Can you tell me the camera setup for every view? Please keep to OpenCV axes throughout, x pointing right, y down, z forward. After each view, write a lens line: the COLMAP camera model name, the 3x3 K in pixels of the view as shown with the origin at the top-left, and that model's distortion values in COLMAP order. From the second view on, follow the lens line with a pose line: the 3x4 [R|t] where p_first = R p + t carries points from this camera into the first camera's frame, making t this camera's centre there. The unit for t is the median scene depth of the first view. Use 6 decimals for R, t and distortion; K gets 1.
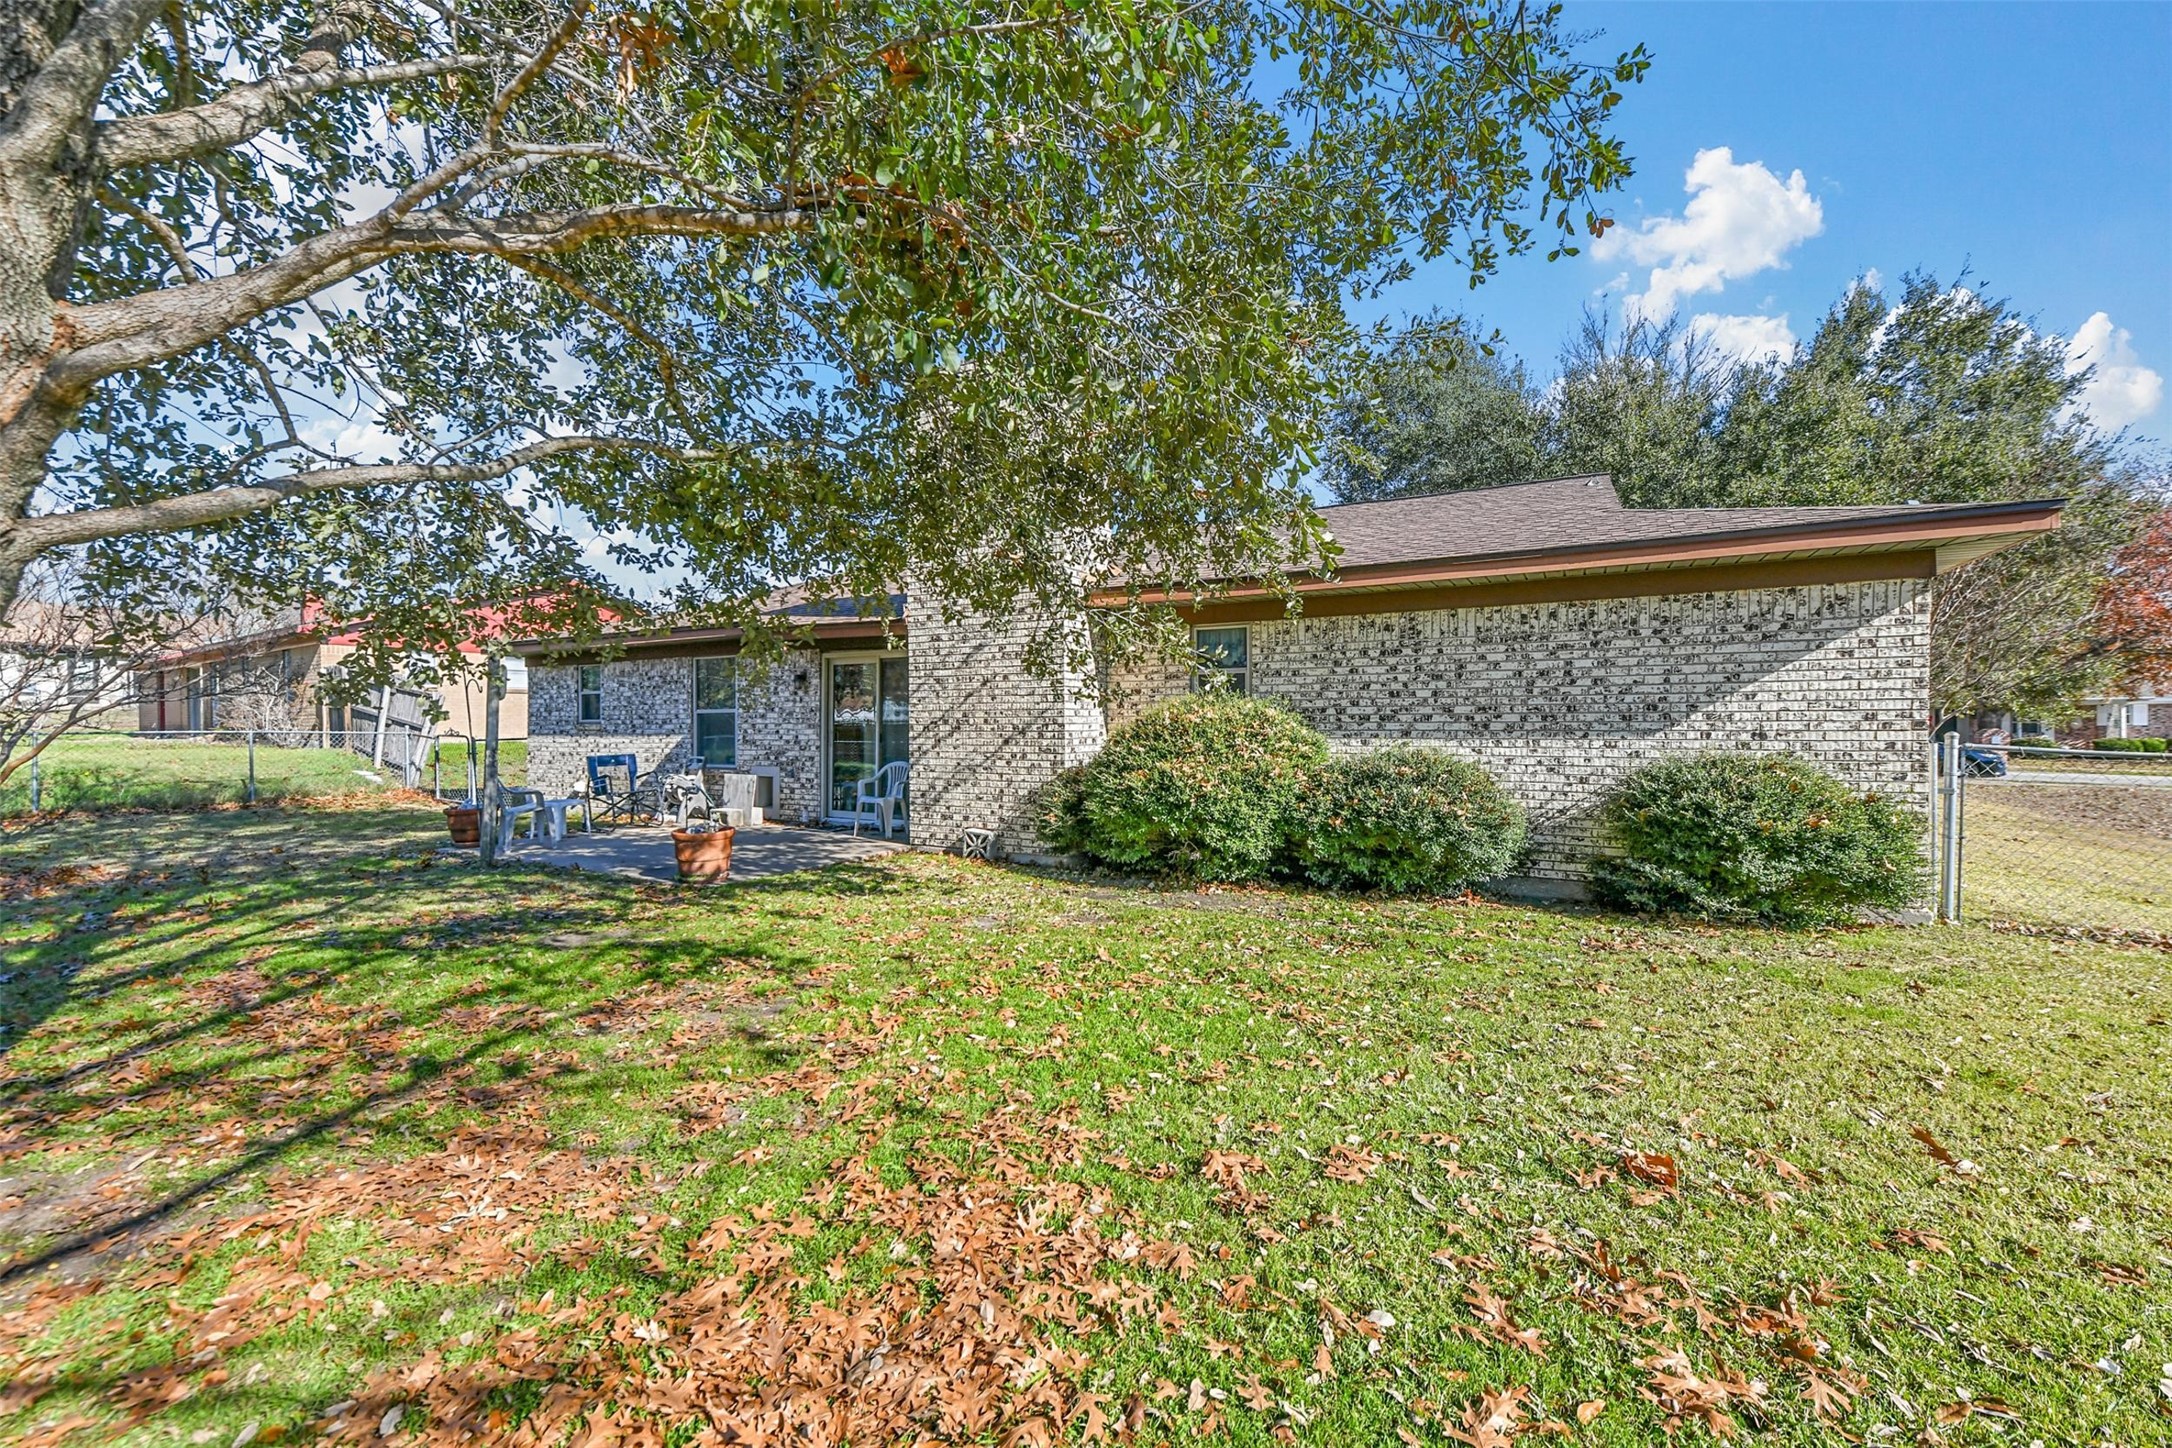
lens RADIAL K [[851.1, 0, 1083.1], [0, 851.1, 739.4], [0, 0, 1]] dist [0.021611, -0.000046]
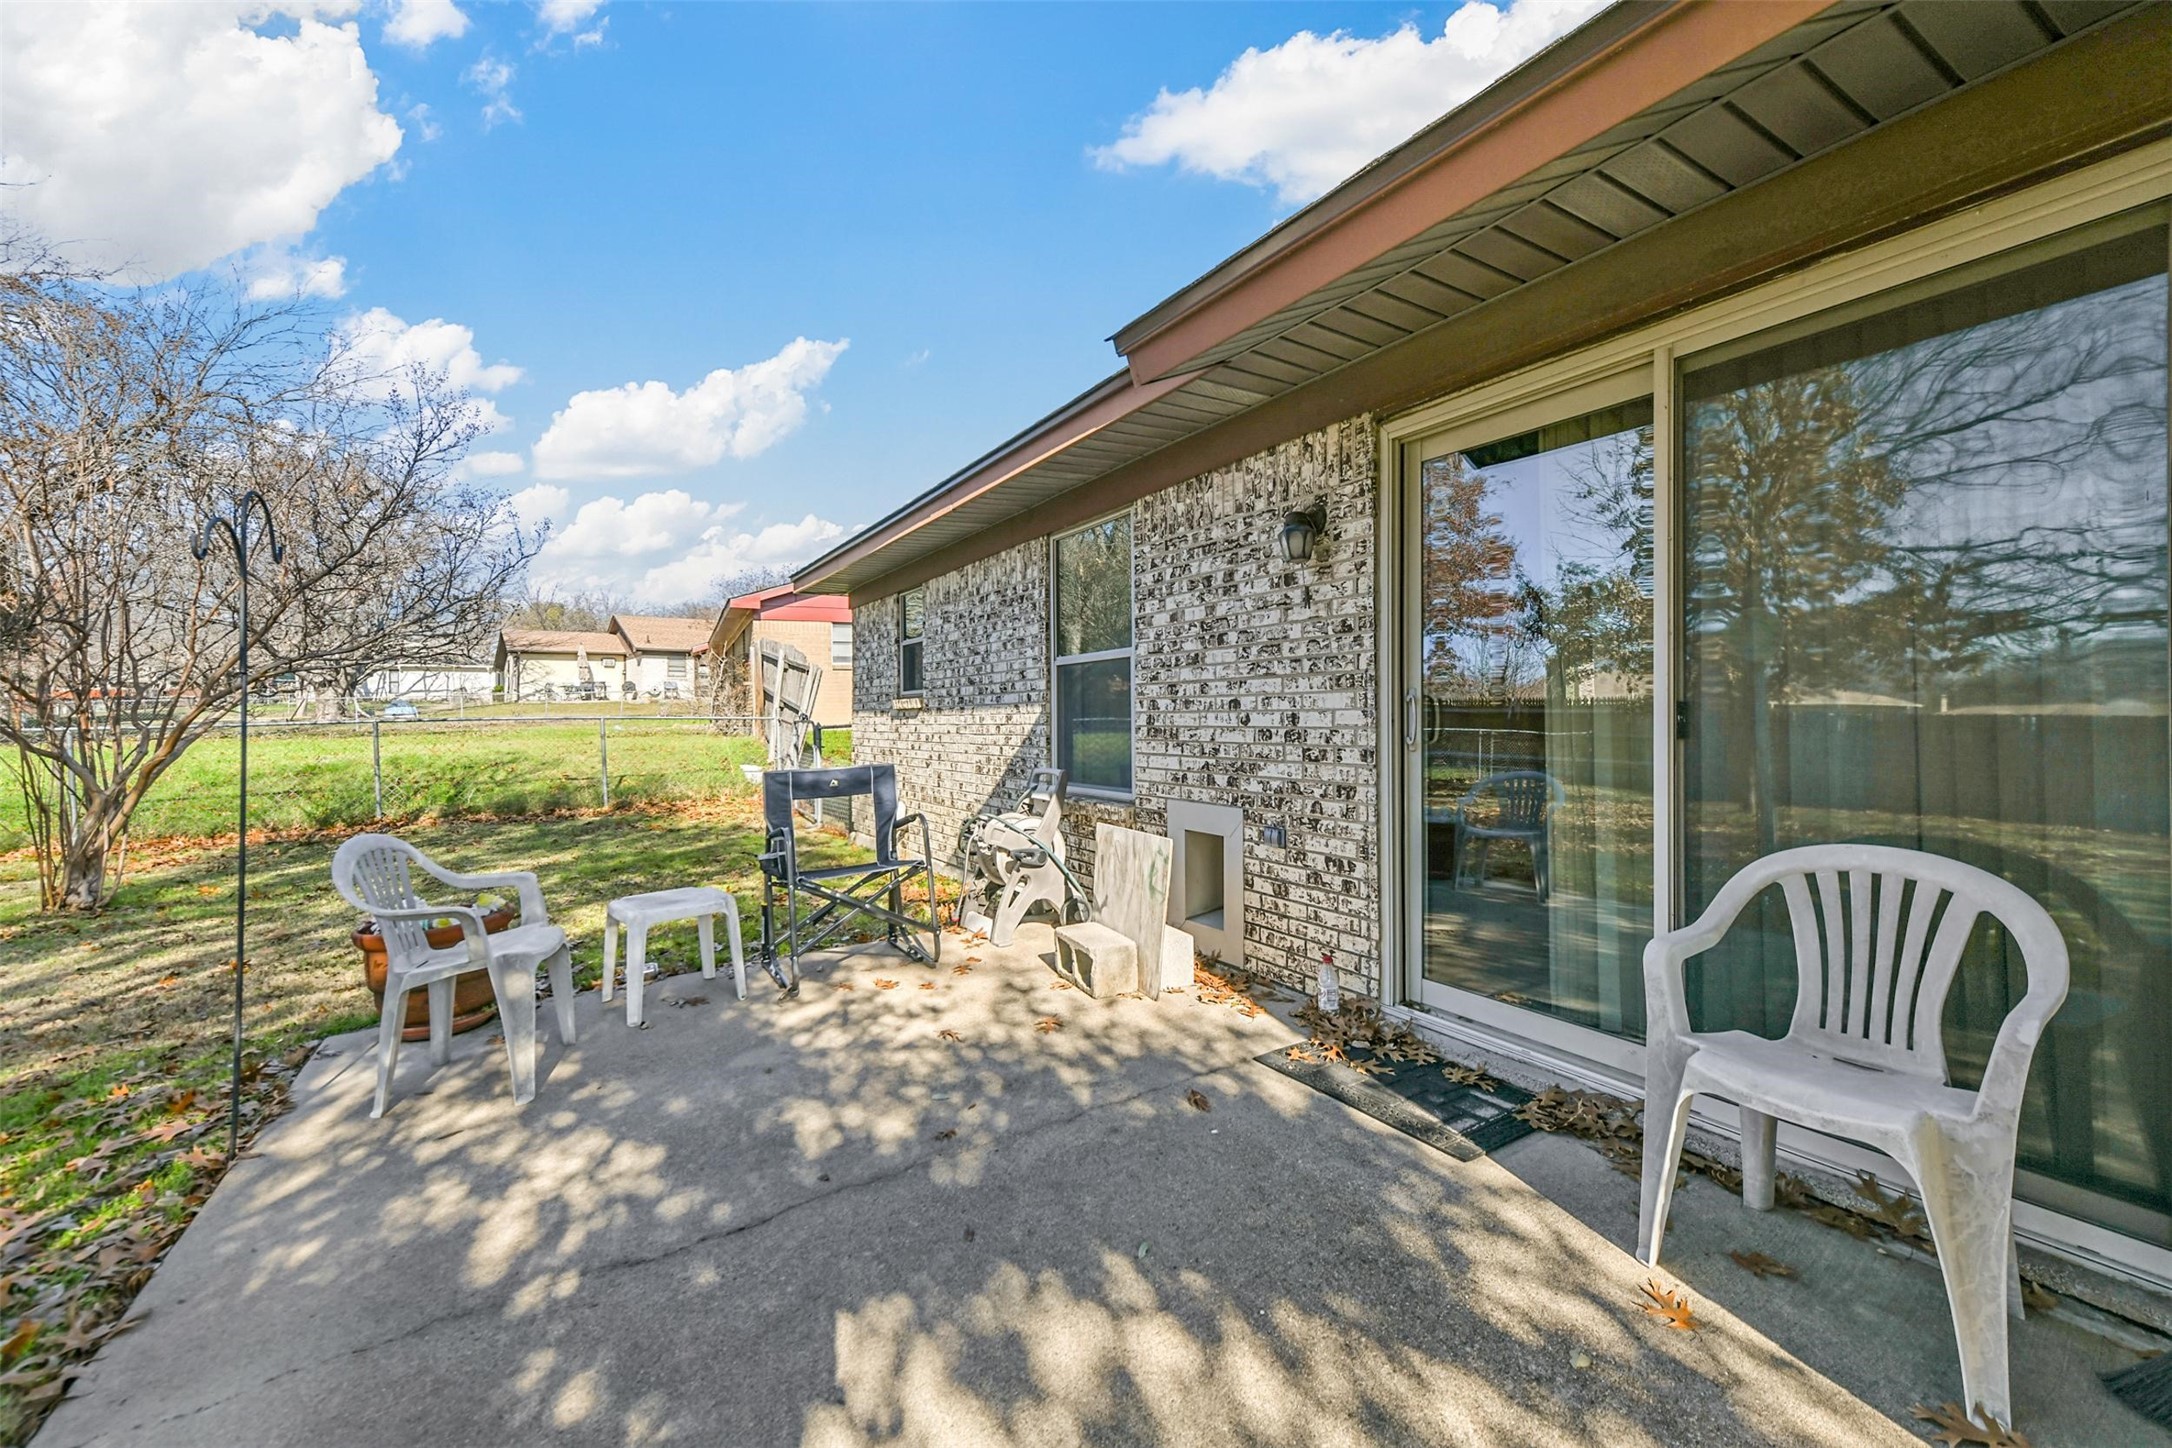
lens RADIAL K [[865.9, 0, 1096.1], [0, 865.9, 719.3], [0, 0, 1]] dist [0.023631, 0.000133]
pose [[0.875135, -0.007077, -0.483827, -0.307094], [0.003591, 0.999960, -0.008132, -0.000346], [0.483866, 0.005379, 0.875126, 0.860574]]
